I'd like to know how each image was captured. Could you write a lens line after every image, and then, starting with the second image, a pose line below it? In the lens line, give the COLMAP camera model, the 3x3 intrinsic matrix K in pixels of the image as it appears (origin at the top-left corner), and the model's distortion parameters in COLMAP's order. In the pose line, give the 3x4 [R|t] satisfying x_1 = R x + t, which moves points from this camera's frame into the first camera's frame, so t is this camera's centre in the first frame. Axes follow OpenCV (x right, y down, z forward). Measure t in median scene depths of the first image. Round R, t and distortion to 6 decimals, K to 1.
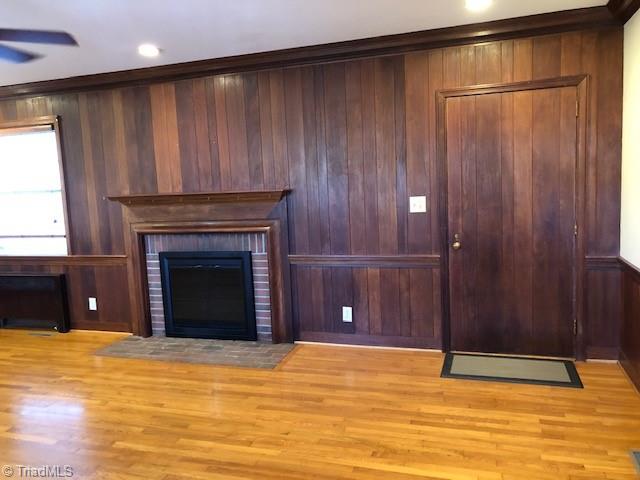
lens RADIAL K [[527.8, 0, 320.0], [0, 527.8, 240.0], [0, 0, 1]] dist [0.066746, -0.117880]
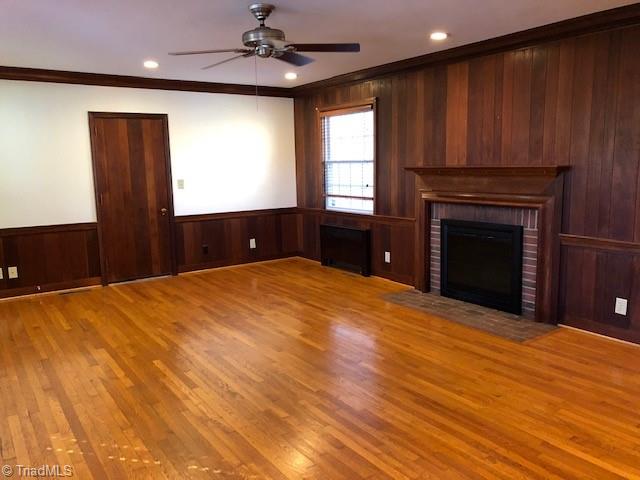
lens RADIAL K [[525.5, 0, 320.0], [0, 525.5, 240.0], [0, 0, 1]] dist [0.069887, -0.072454]
pose [[0.799896, 0.121569, -0.587696, 0.156094], [-0.091151, 0.992517, 0.081246, 0.000373], [0.593176, -0.011419, 0.804992, -0.040329]]
